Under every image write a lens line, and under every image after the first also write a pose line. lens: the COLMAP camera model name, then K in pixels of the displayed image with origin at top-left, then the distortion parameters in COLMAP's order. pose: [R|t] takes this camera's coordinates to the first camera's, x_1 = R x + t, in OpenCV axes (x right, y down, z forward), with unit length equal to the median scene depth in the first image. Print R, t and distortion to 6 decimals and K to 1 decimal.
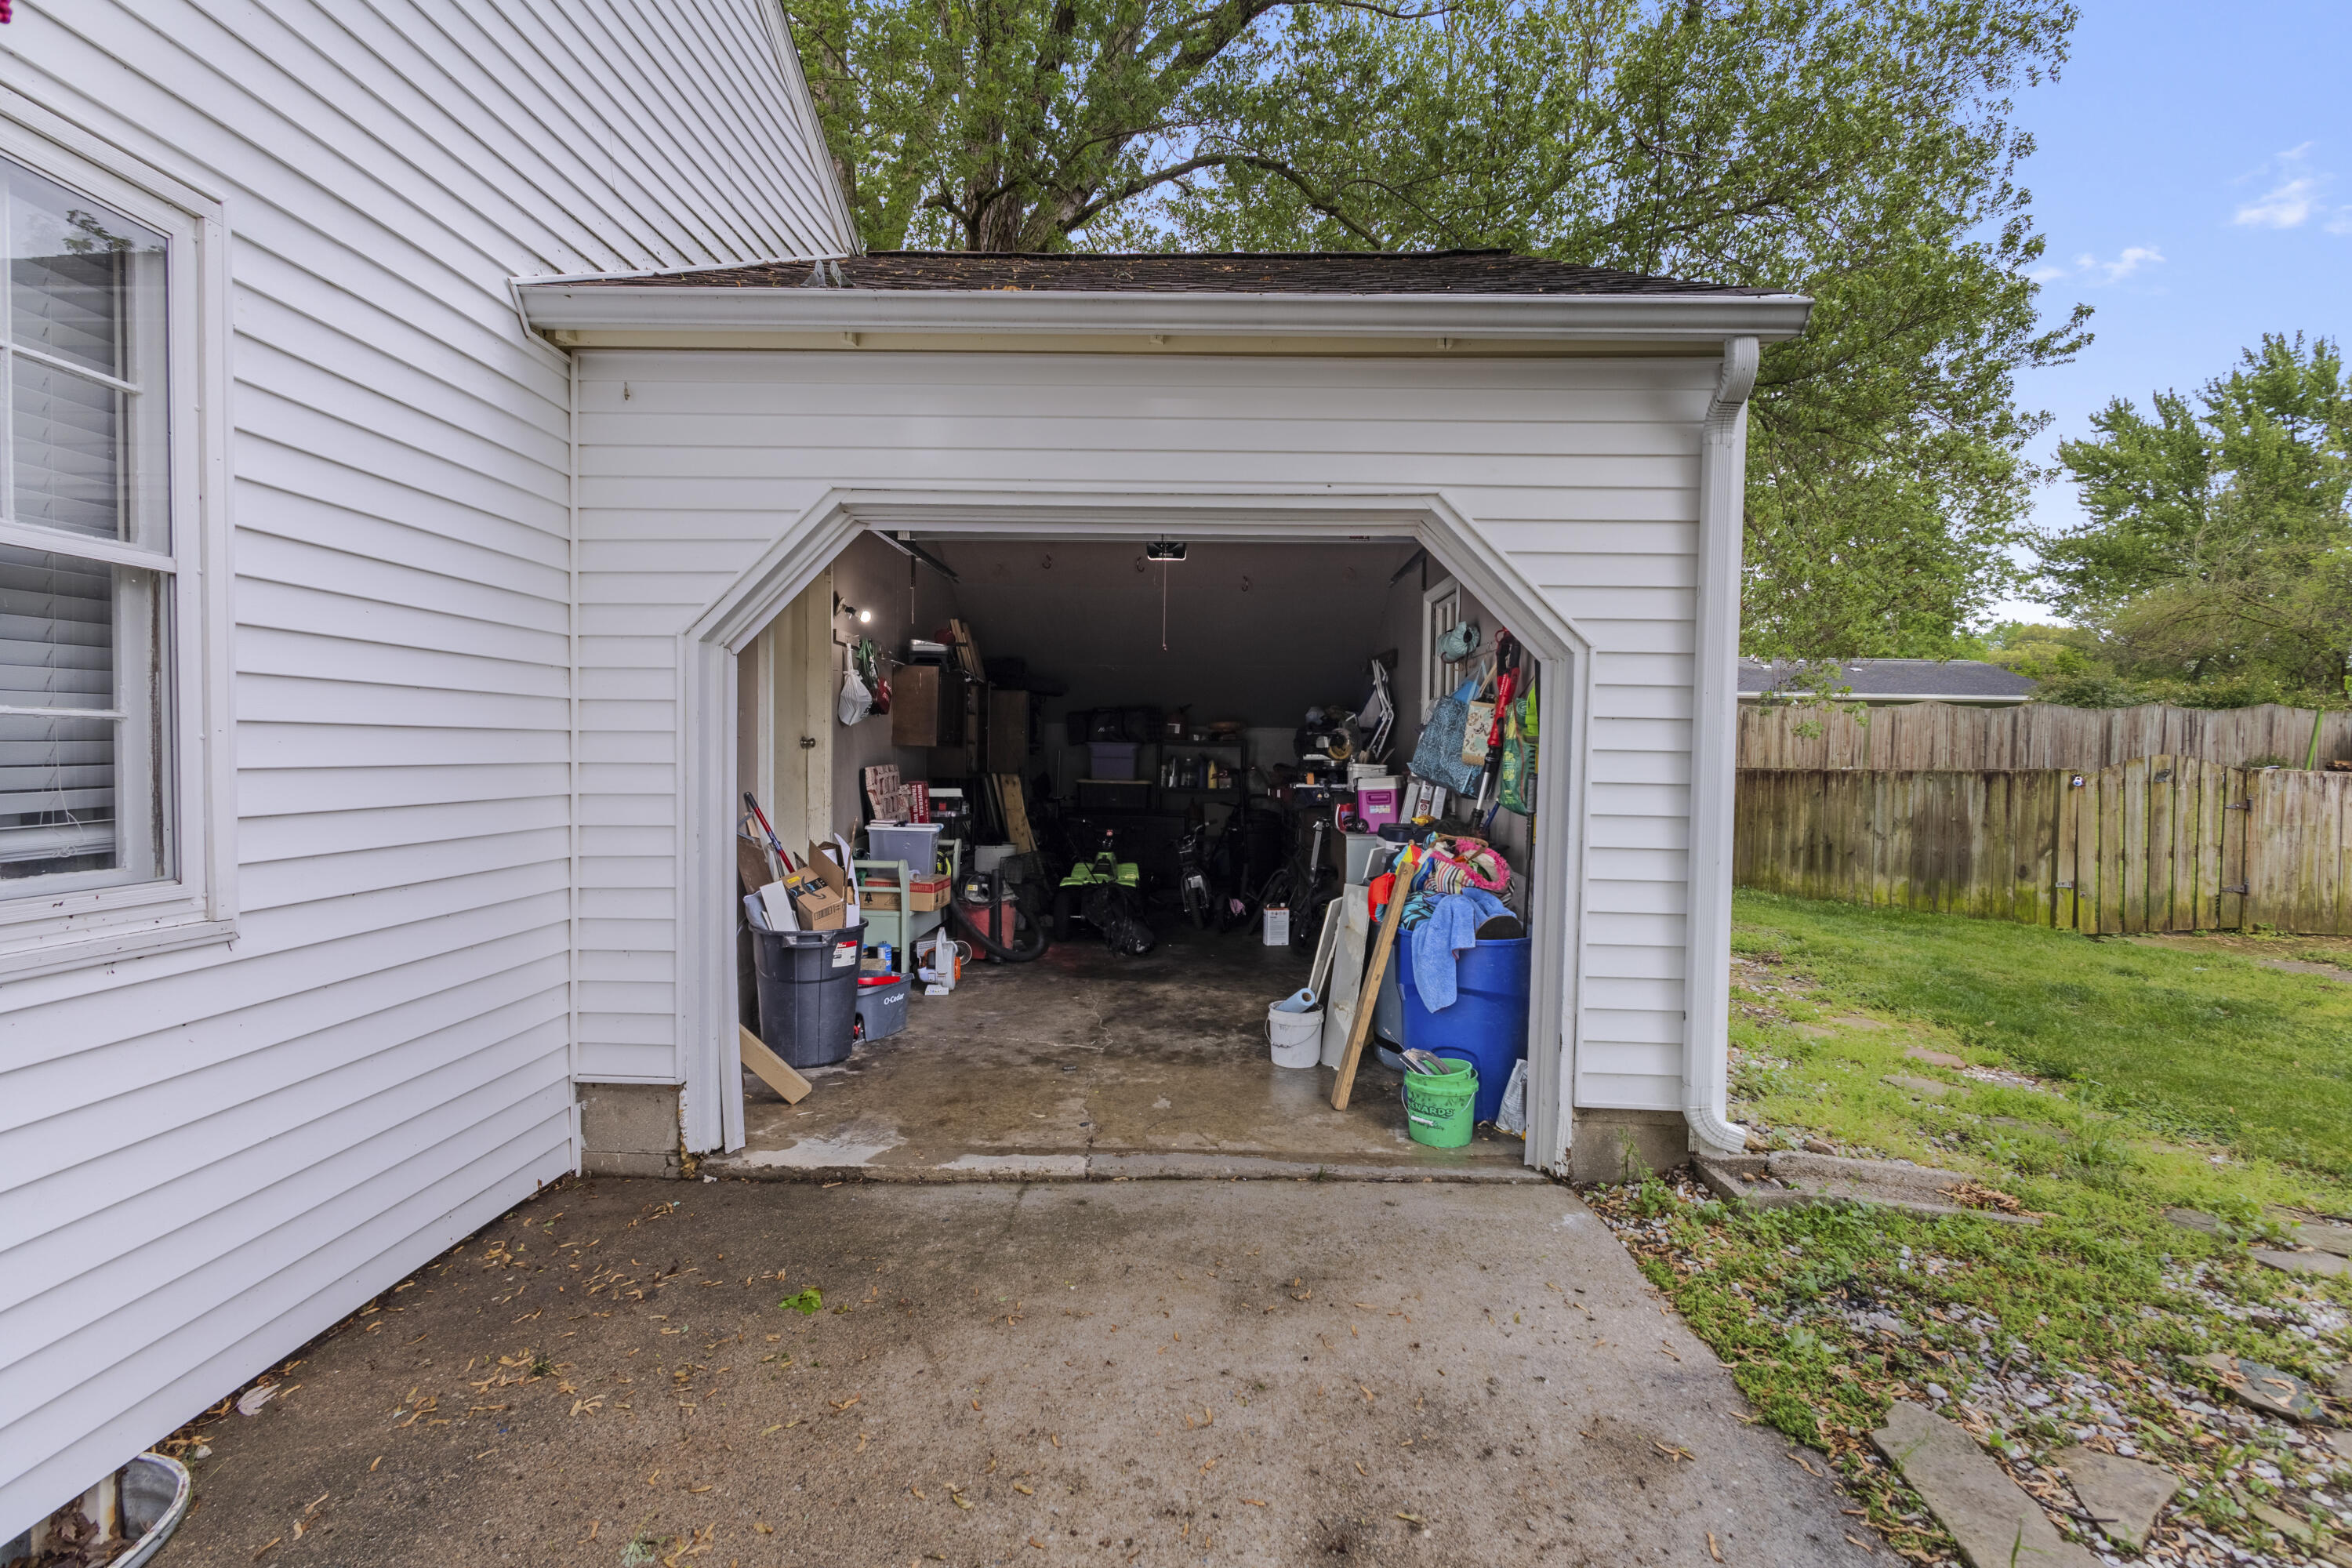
lens RADIAL K [[1082.7, 0, 1168.5], [0, 1082.7, 784.1], [0, 0, 1]] dist [0.009816, -0.000859]
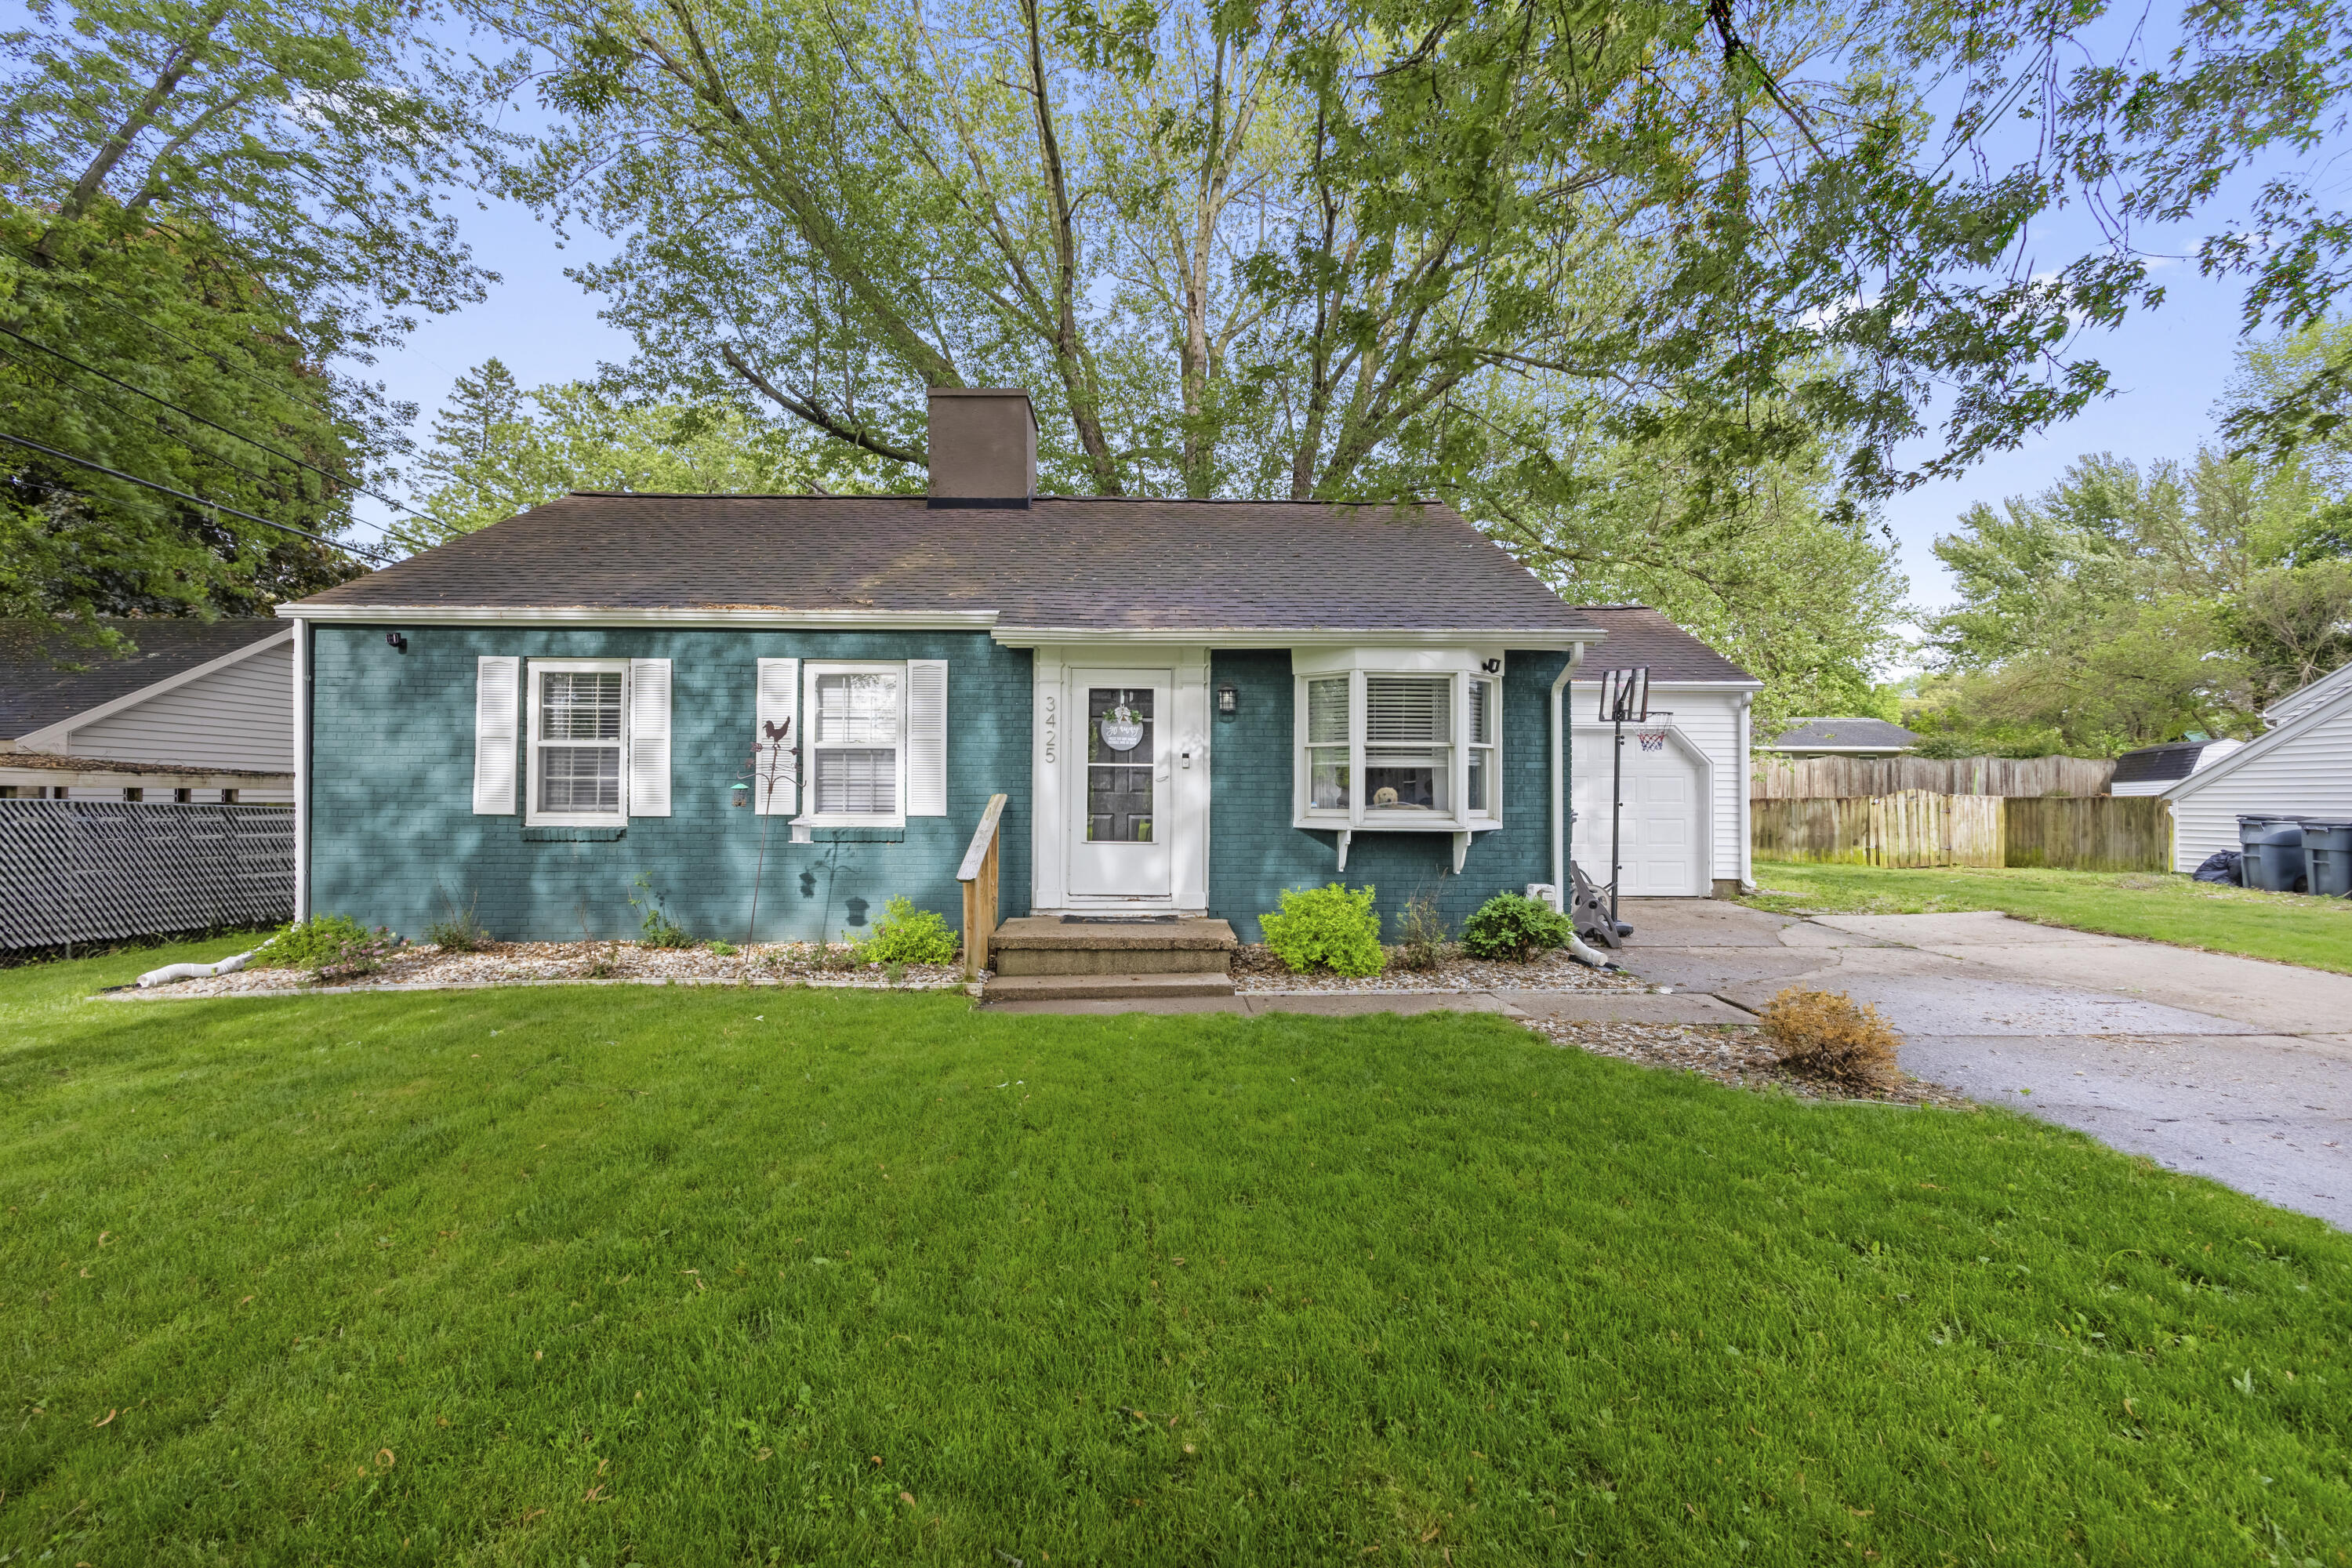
lens RADIAL K [[1082.7, 0, 1168.5], [0, 1082.7, 784.1], [0, 0, 1]] dist [0.009816, -0.000859]
pose [[0.998750, -0.015095, 0.047656, -0.244195], [0.017397, 0.998682, -0.048285, 0.014925], [-0.046864, 0.049053, 0.997696, -0.390767]]
